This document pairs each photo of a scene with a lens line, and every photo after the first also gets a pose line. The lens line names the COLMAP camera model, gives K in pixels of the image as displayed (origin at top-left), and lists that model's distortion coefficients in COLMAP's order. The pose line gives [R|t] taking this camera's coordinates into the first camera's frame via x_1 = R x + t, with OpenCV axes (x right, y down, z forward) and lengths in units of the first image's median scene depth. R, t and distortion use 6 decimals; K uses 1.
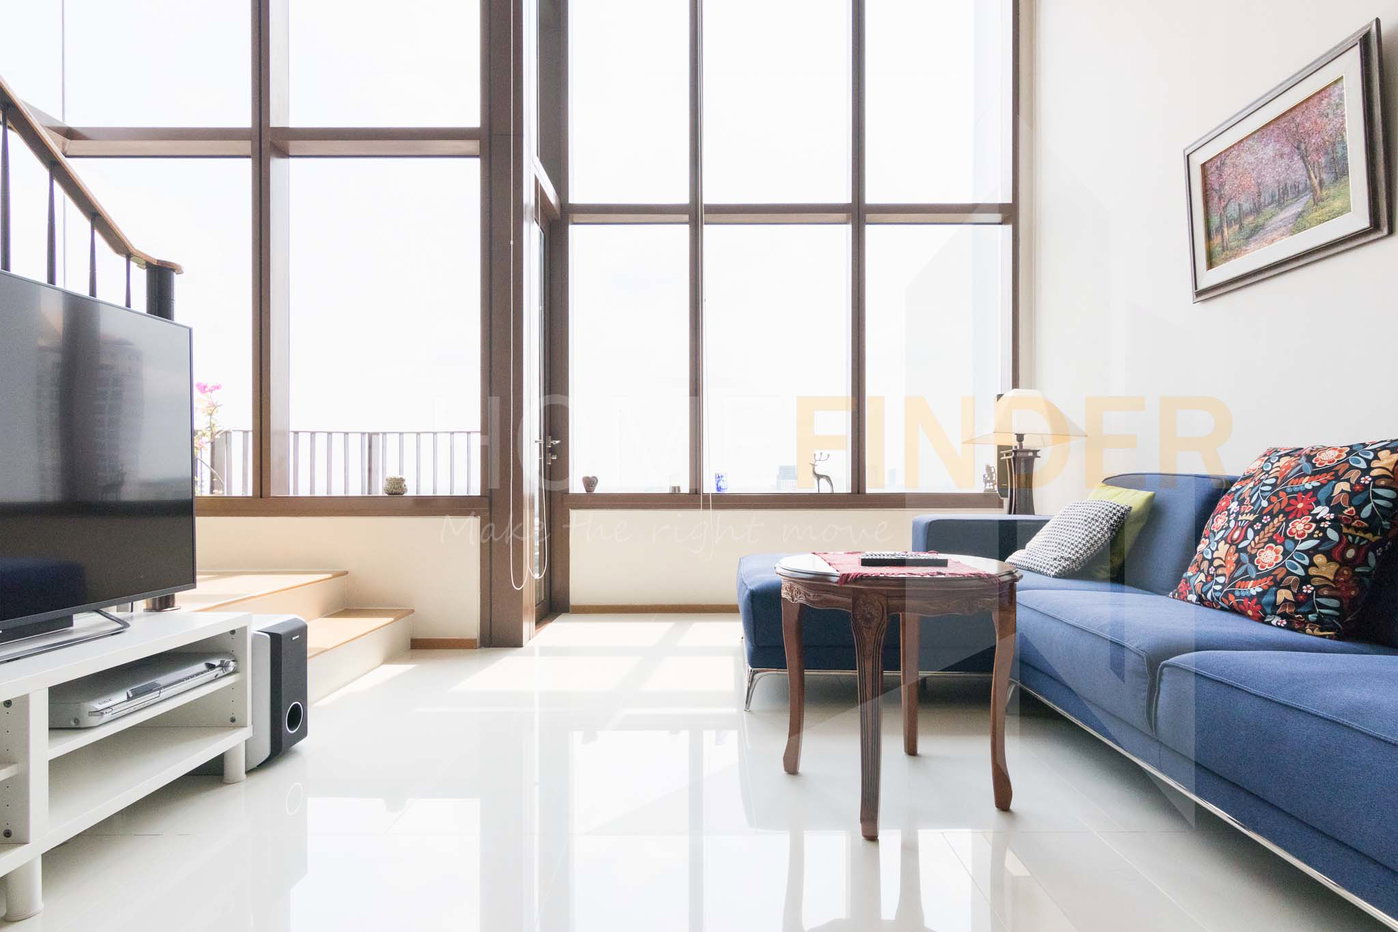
lens RADIAL K [[728.3, 0, 711.2], [0, 728.3, 485.2], [0, 0, 1]] dist [-0.007724, 0.005723]
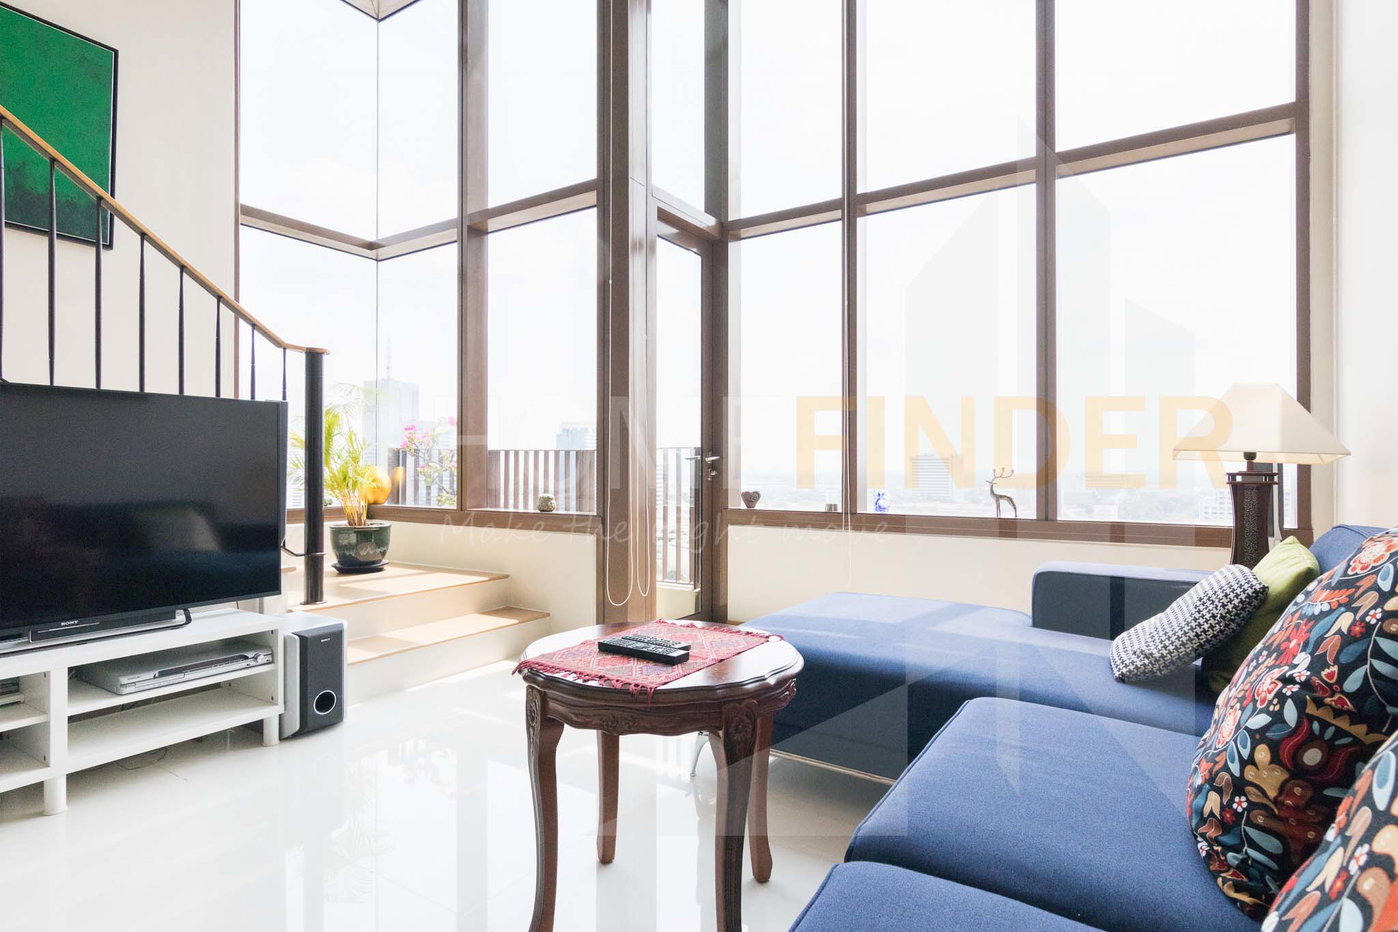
lens RADIAL K [[728.3, 0, 696.4], [0, 728.3, 466.5], [0, 0, 1]] dist [-0.007724, 0.005723]
pose [[0.839758, 0.000031, -0.542960, 0.614850], [-0.002095, 0.999993, -0.003184, -0.085921], [0.542956, 0.003811, 0.839752, 0.251889]]
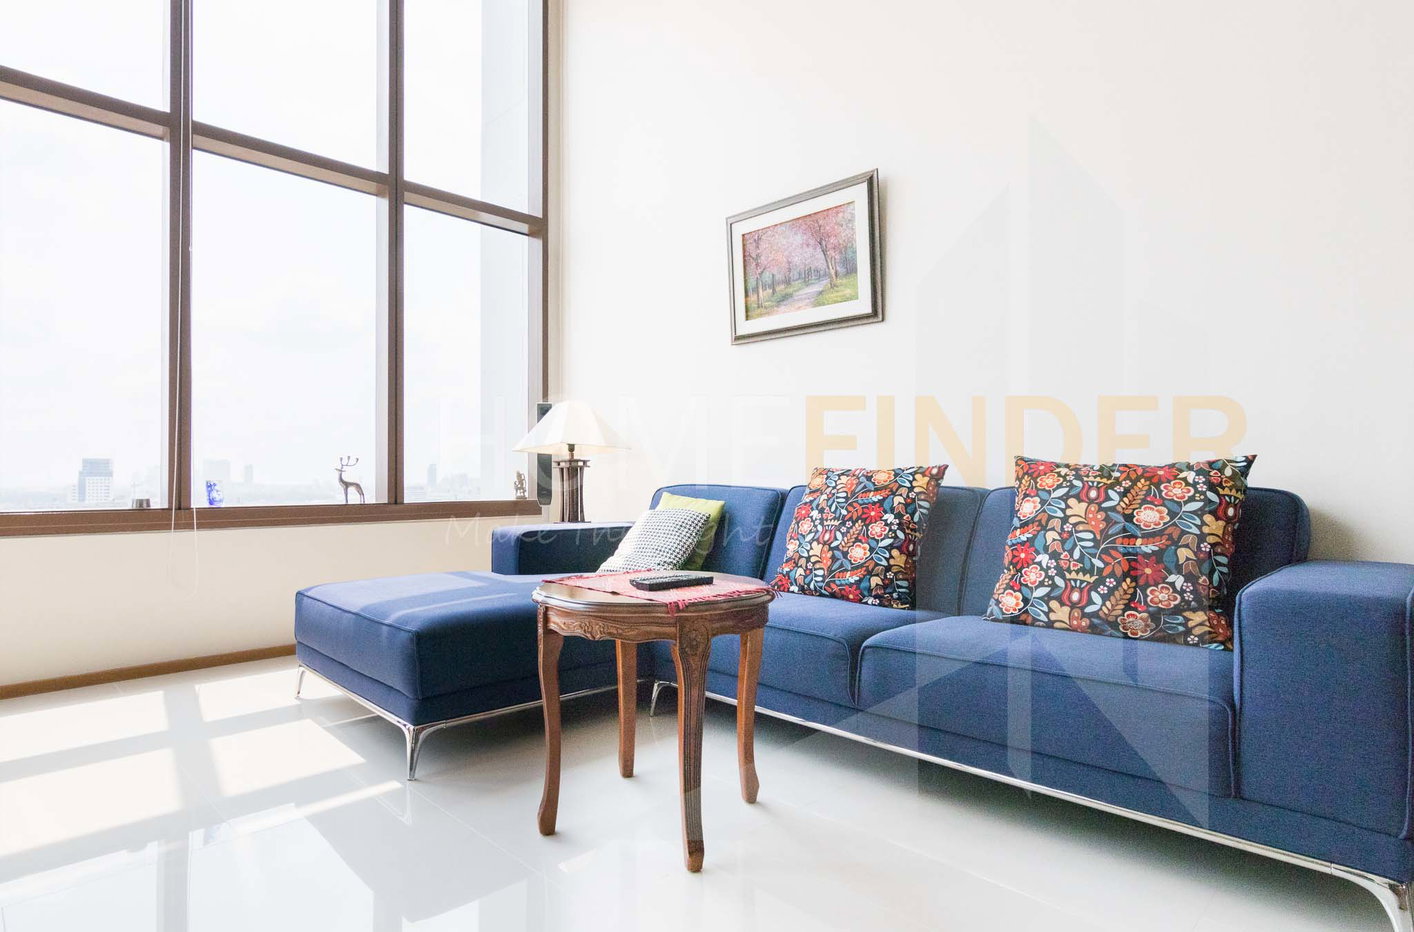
lens RADIAL K [[736.6, 0, 677.9], [0, 736.6, 486.6], [0, 0, 1]] dist [-0.007724, 0.005723]
pose [[0.720090, -0.005480, 0.693859, -0.341866], [0.002493, 0.999983, 0.005310, -0.025745], [-0.693877, -0.002094, 0.720091, 0.220009]]
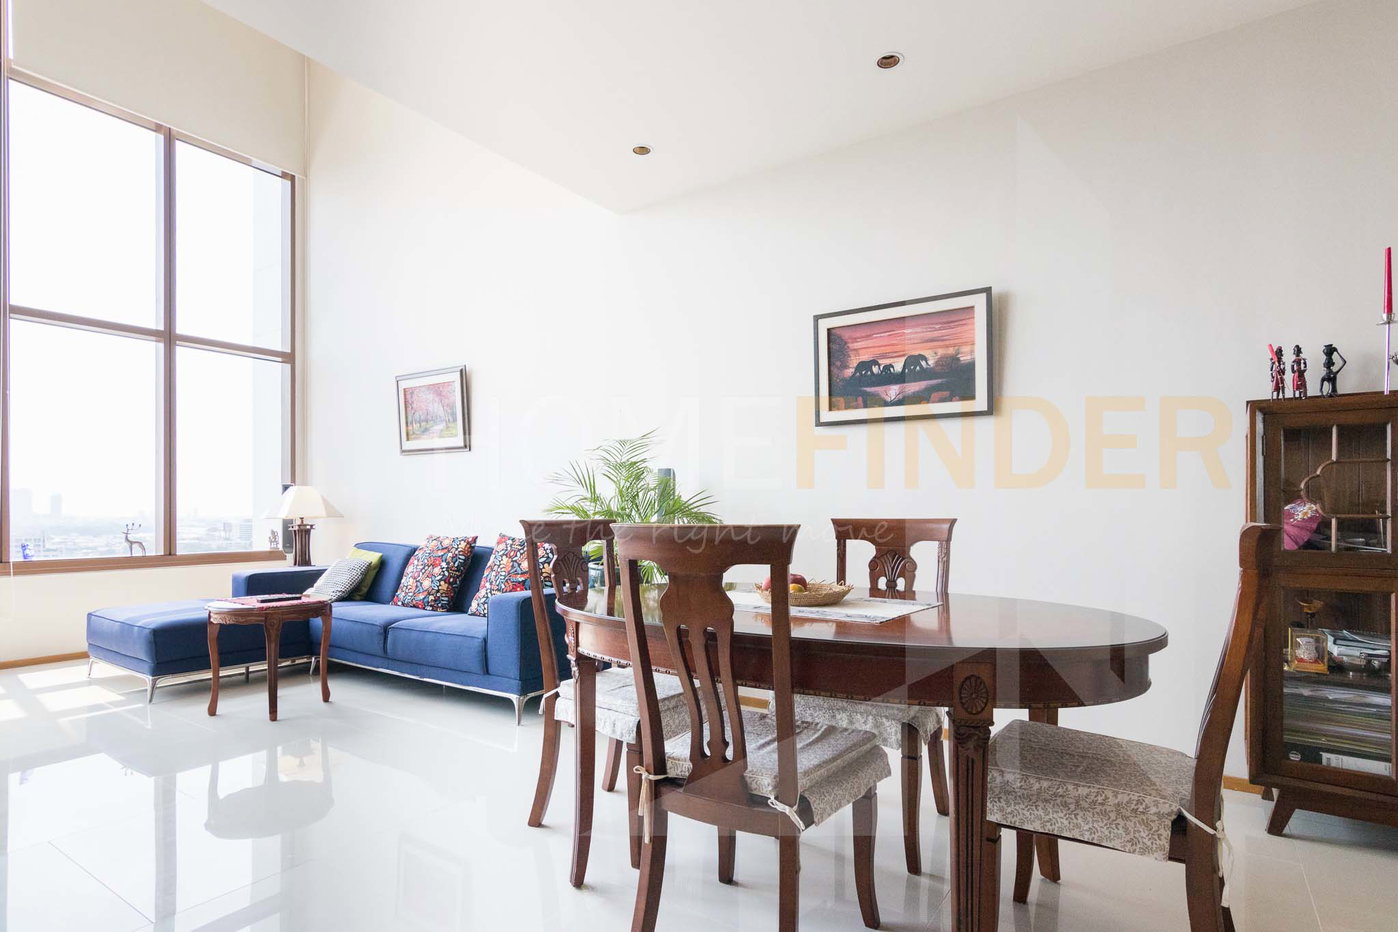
lens RADIAL K [[728.3, 0, 694.6], [0, 728.3, 513.1], [0, 0, 1]] dist [-0.007724, 0.005723]
pose [[0.570624, -0.002794, 0.821206, -0.648178], [0.003914, 0.999992, 0.000683, -0.119847], [-0.821202, 0.002824, 0.570631, -1.009273]]
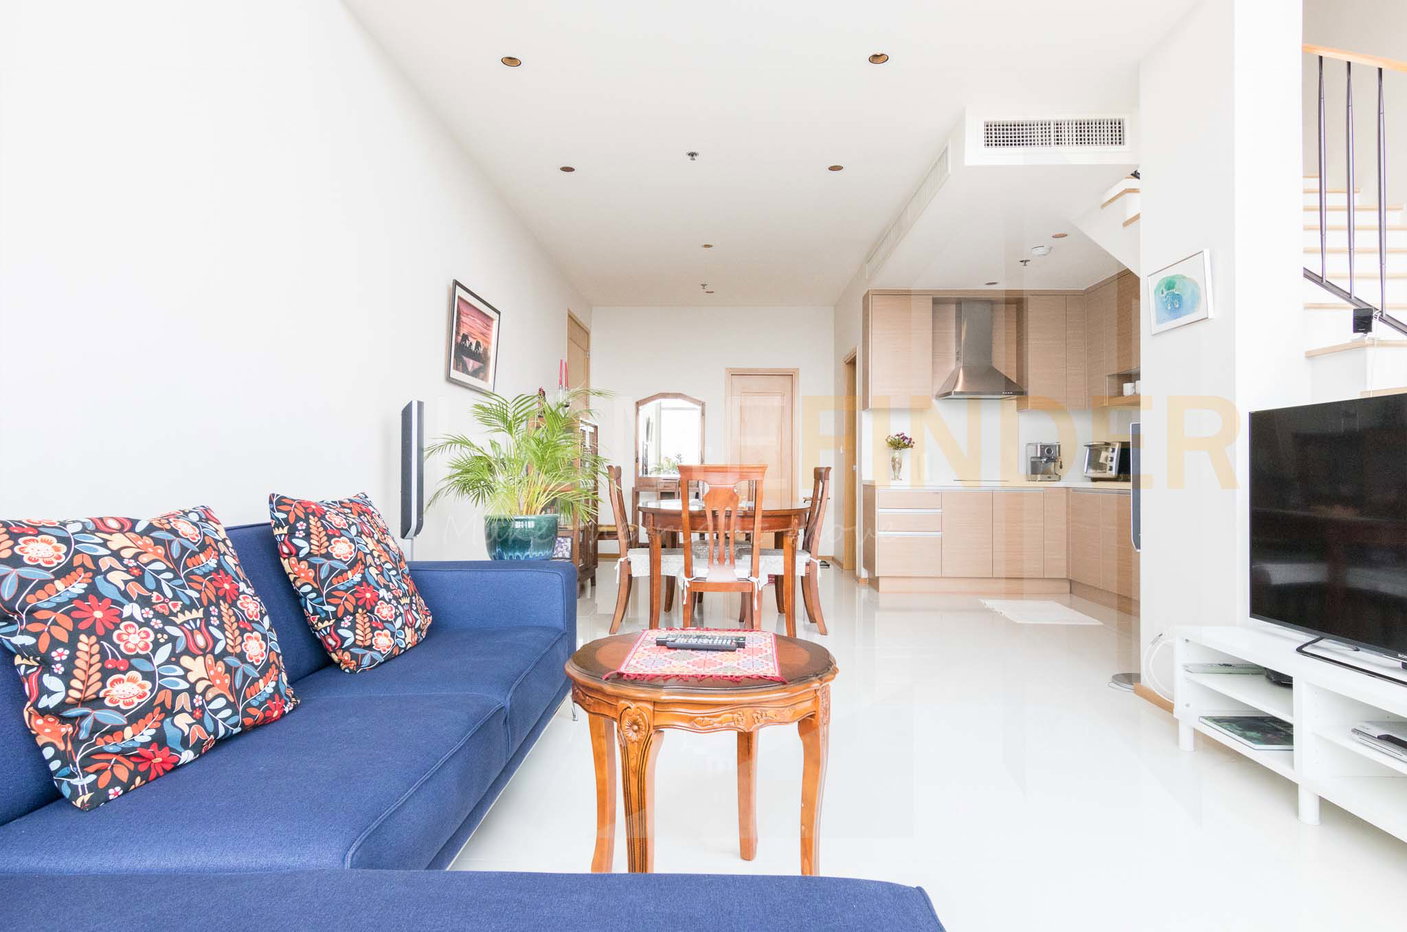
lens RADIAL K [[733.0, 0, 692.7], [0, 733.0, 468.5], [0, 0, 1]] dist [-0.007724, 0.005723]
pose [[-0.998942, -0.009541, 0.044981, 0.189665], [-0.009700, 0.999947, -0.003320, -0.093392], [-0.044947, -0.003753, -0.998982, 1.545056]]
